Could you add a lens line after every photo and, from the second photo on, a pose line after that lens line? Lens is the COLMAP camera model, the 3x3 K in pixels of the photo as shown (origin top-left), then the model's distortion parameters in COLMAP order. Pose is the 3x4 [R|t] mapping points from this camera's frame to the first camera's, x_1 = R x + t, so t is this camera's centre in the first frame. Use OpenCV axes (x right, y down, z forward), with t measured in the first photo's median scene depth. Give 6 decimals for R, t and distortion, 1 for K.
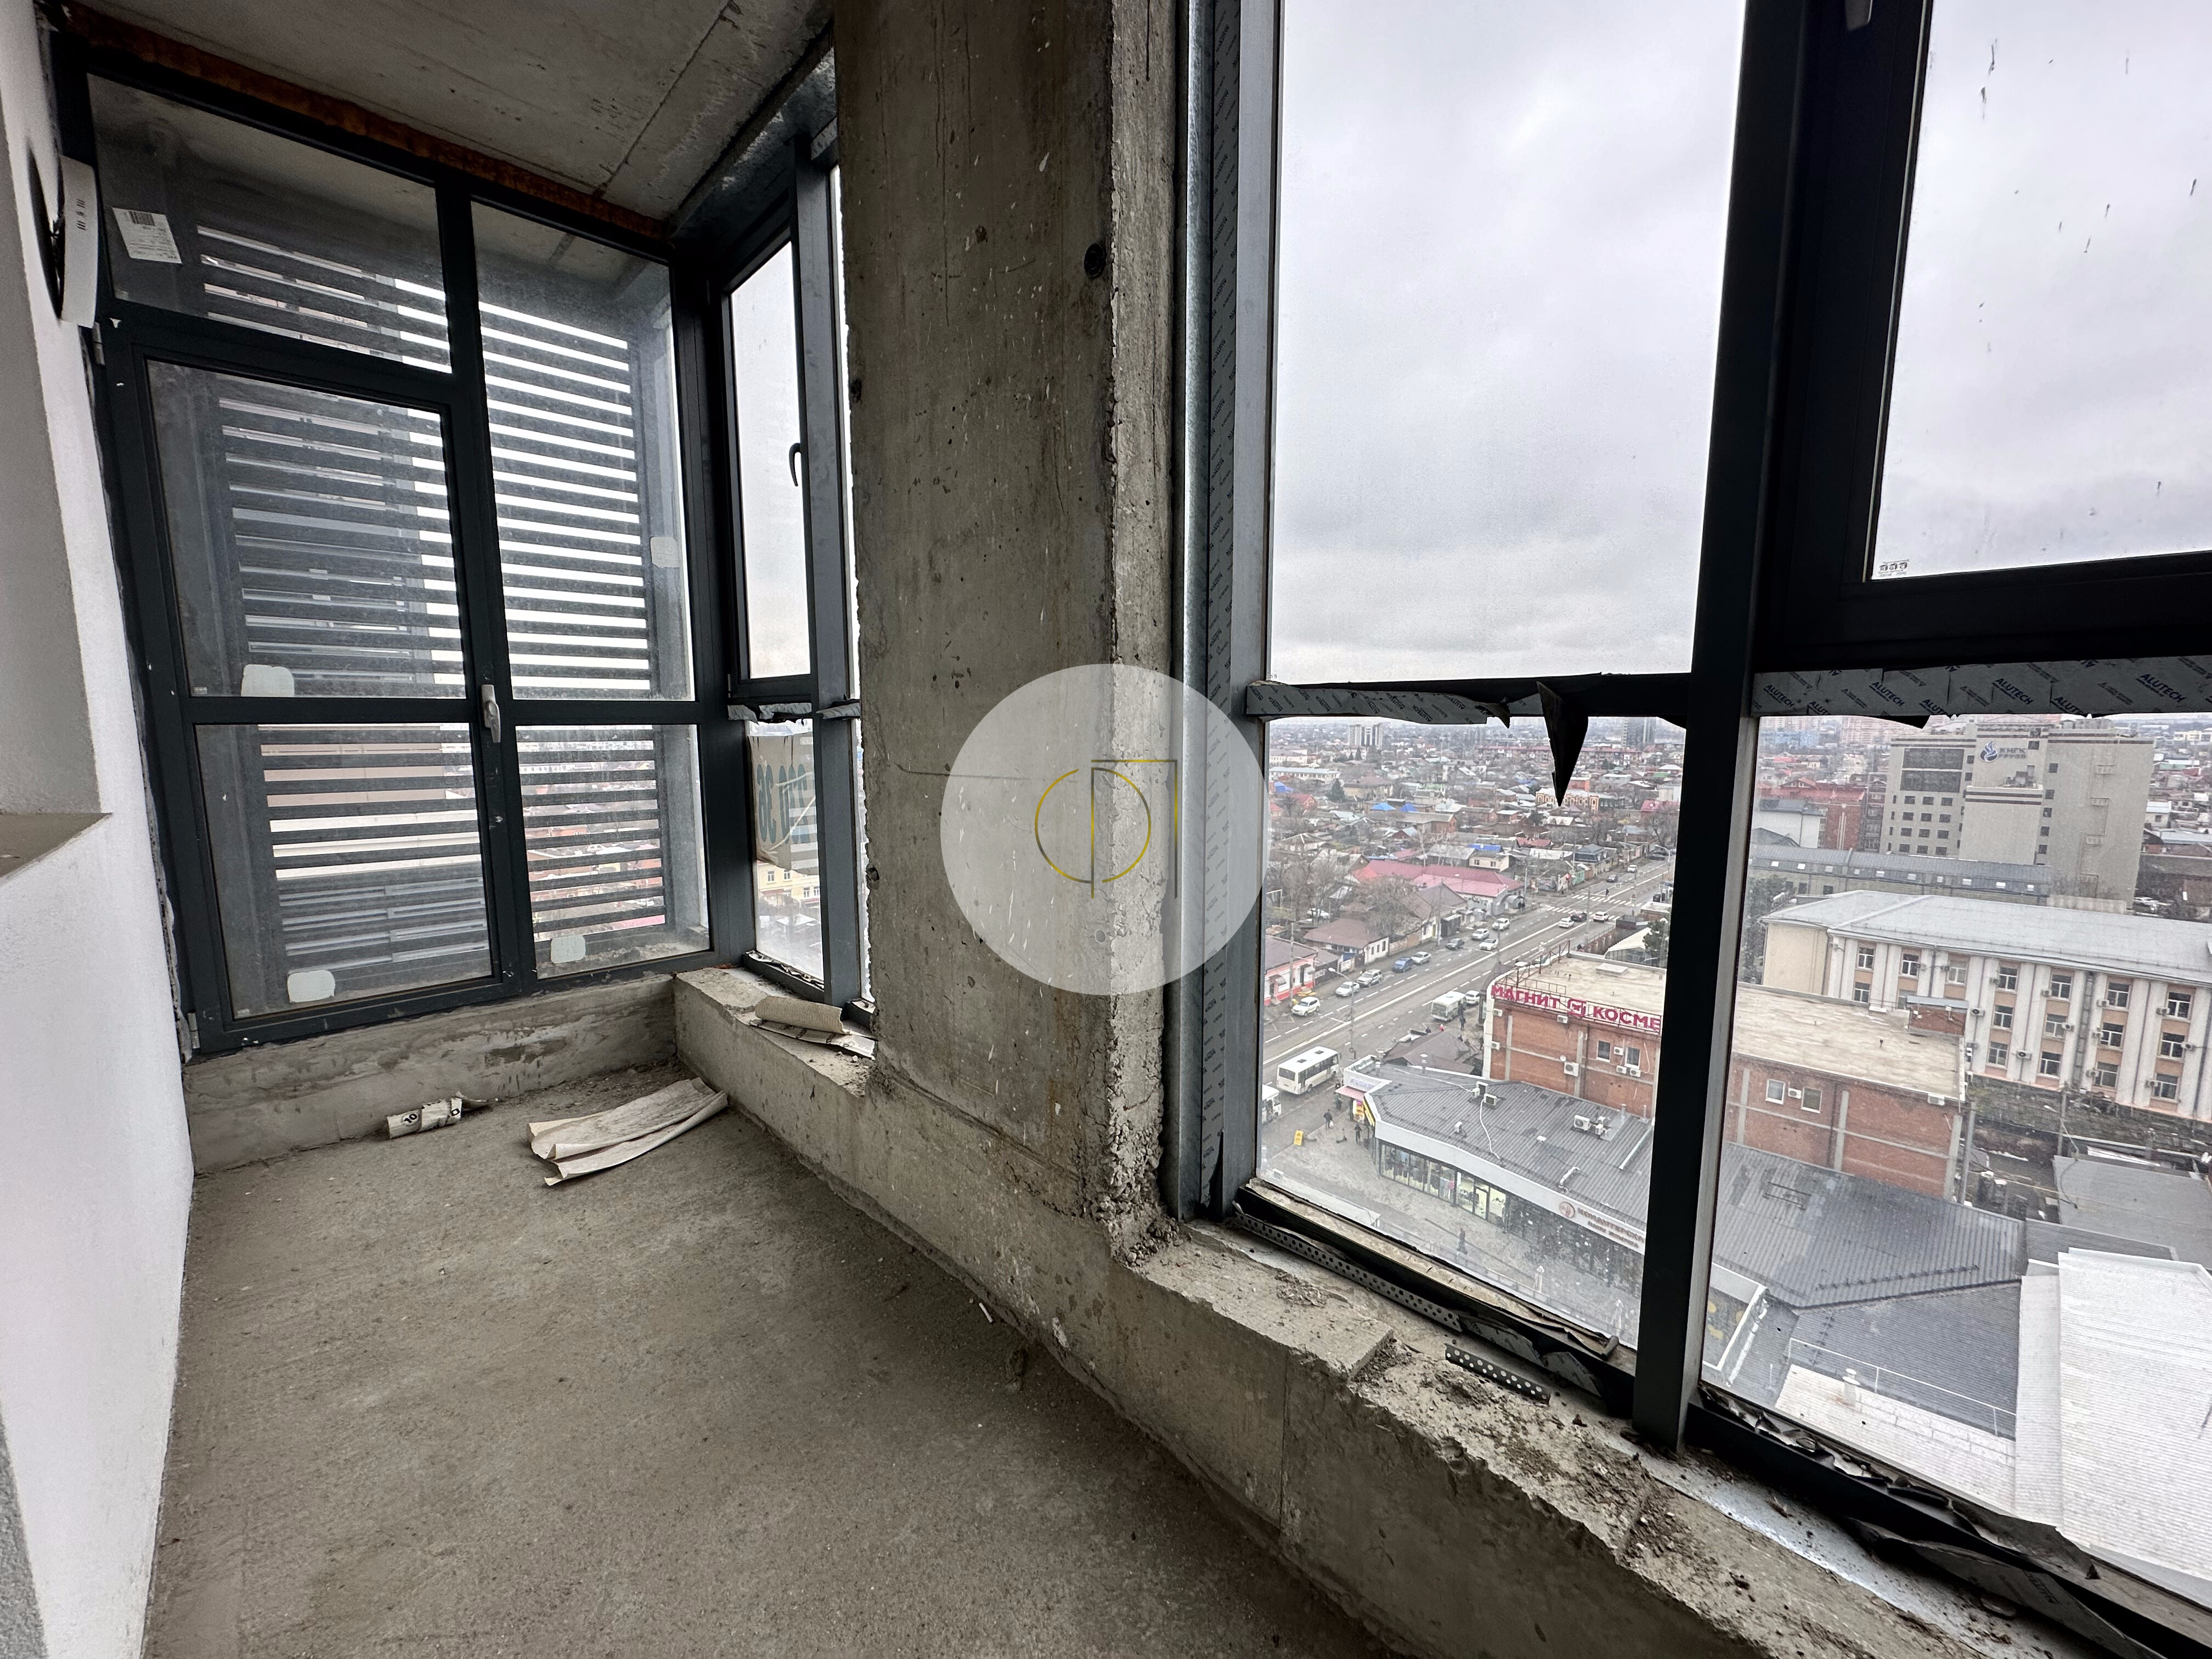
lens RADIAL K [[883.4, 0, 1108.5], [0, 883.4, 833.6], [0, 0, 1]] dist [-0.003635, -0.000300]
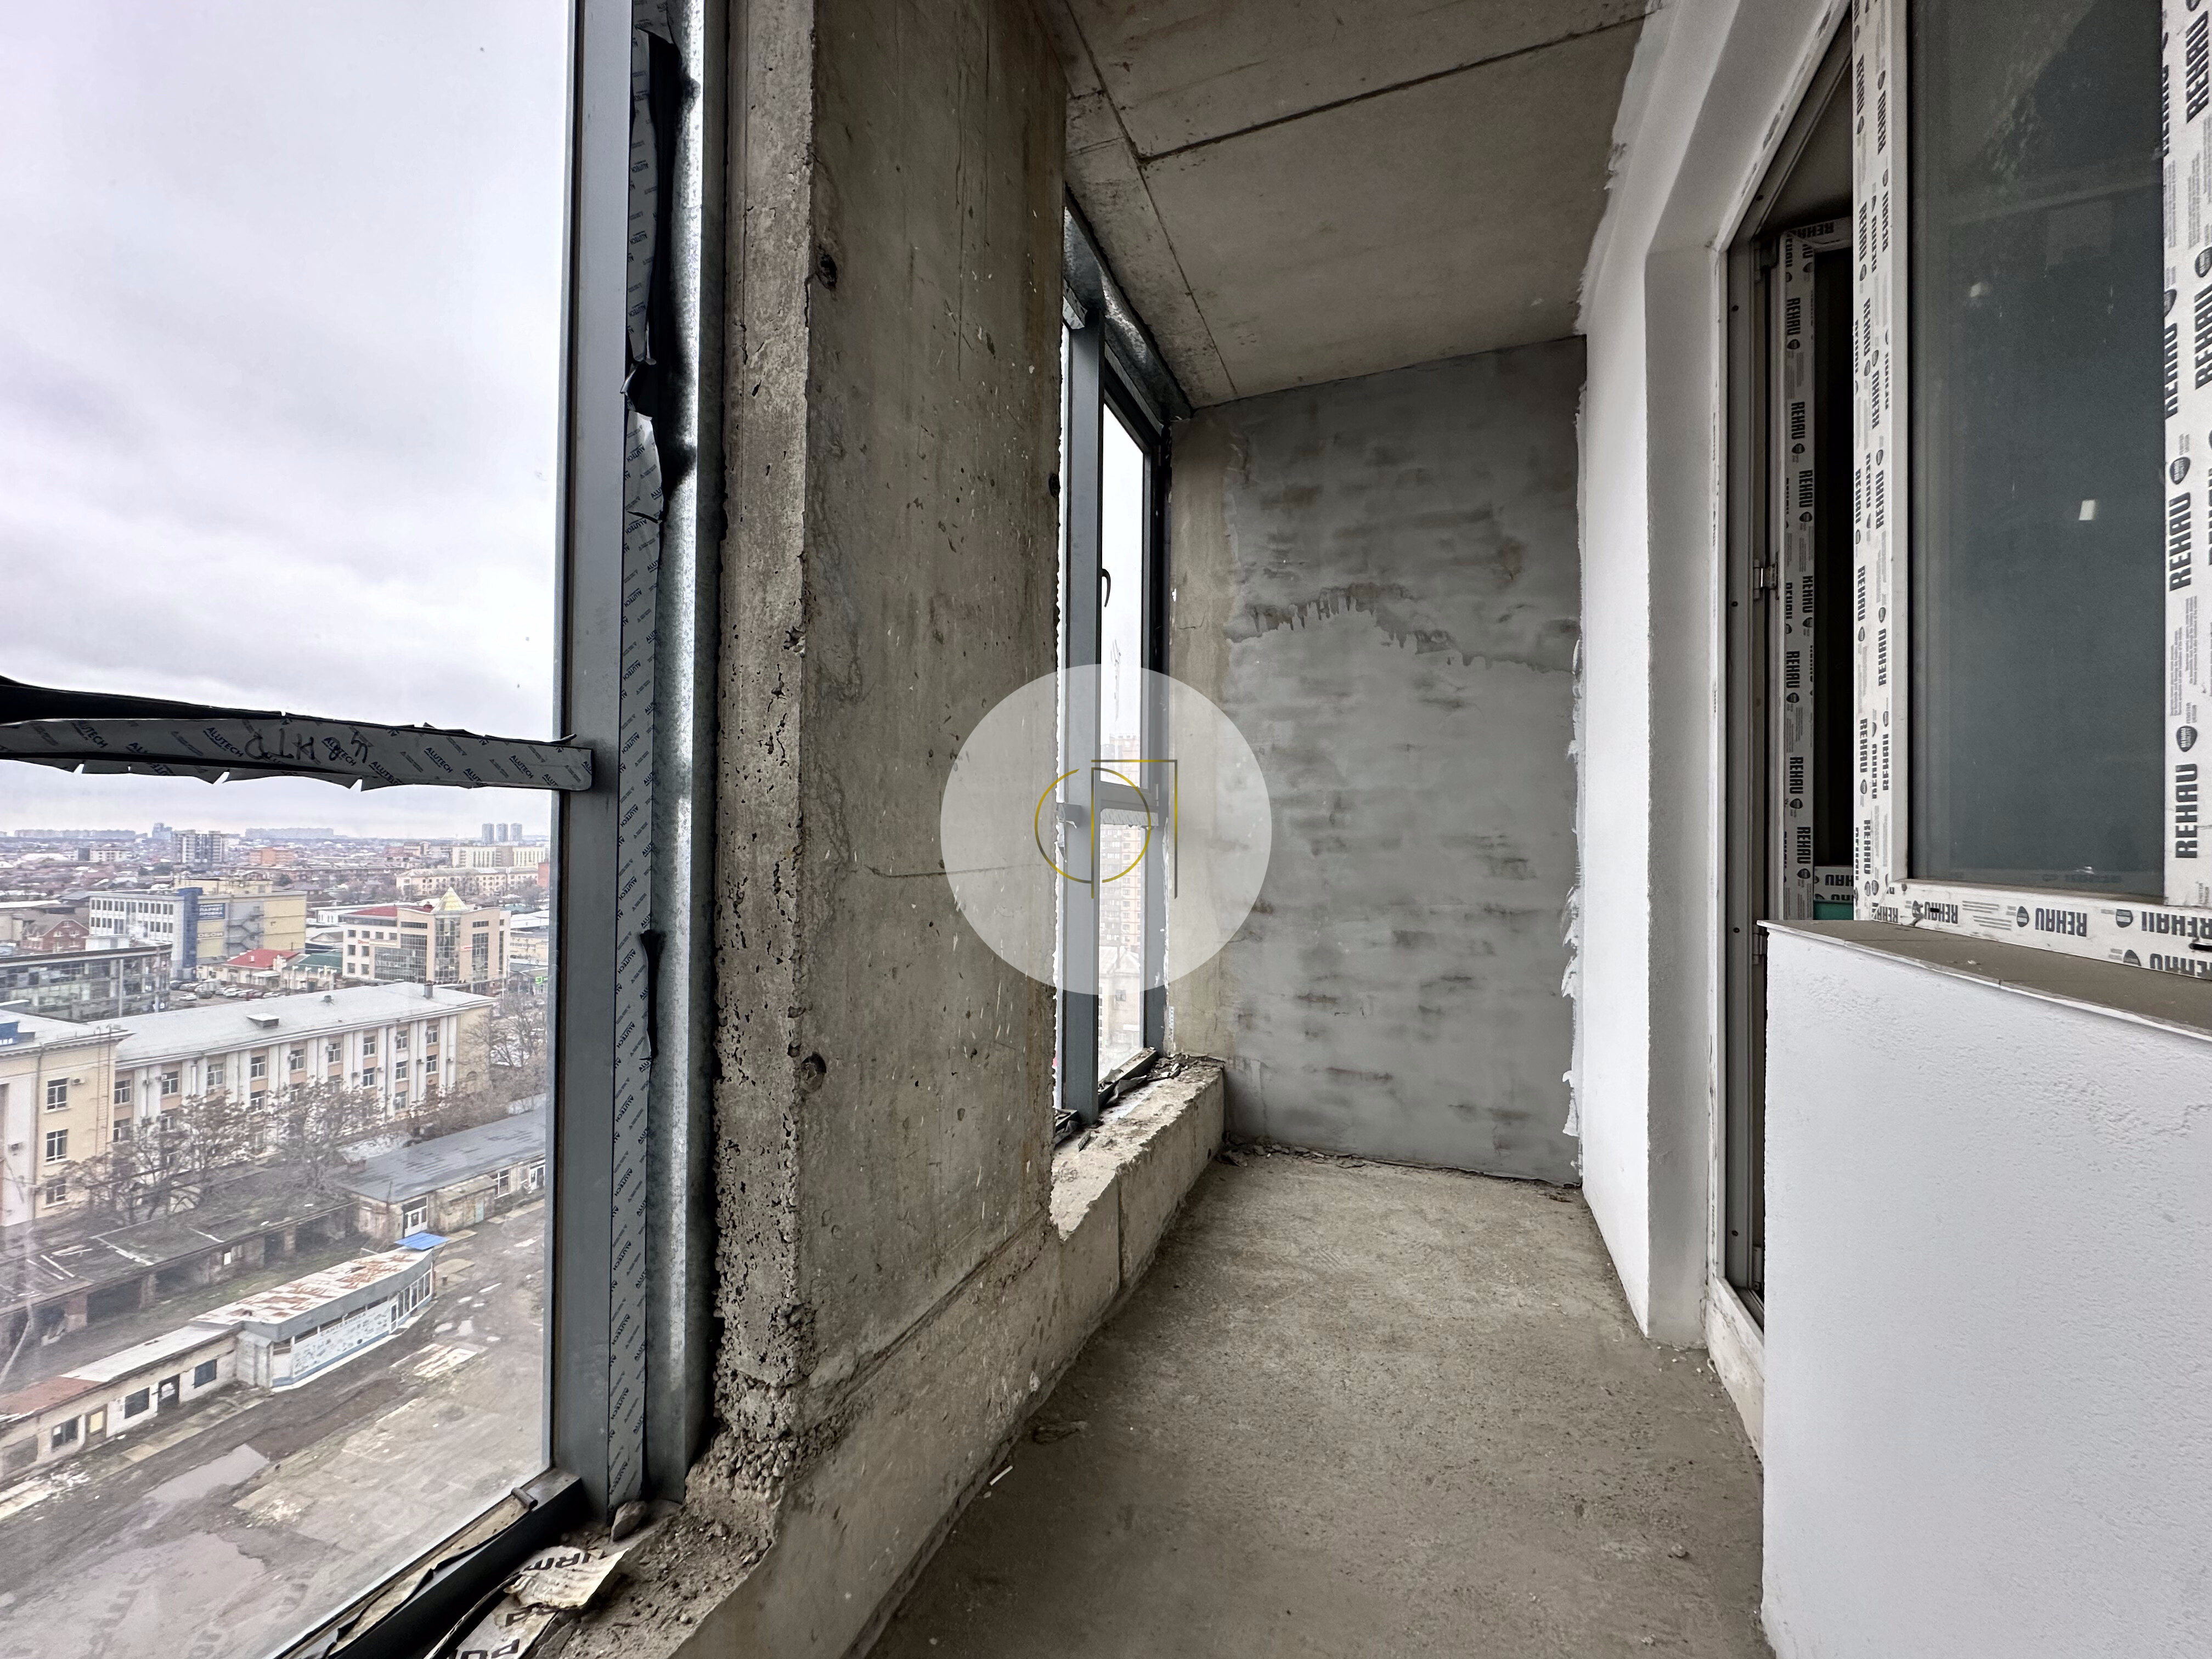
lens RADIAL K [[883.4, 0, 1105.8], [0, 883.4, 831.4], [0, 0, 1]] dist [-0.003635, -0.000300]
pose [[-0.432777, 0.008983, 0.901456, -0.982409], [0.107831, 0.993287, 0.041870, -0.122714], [-0.895029, 0.115325, -0.430841, 1.207638]]
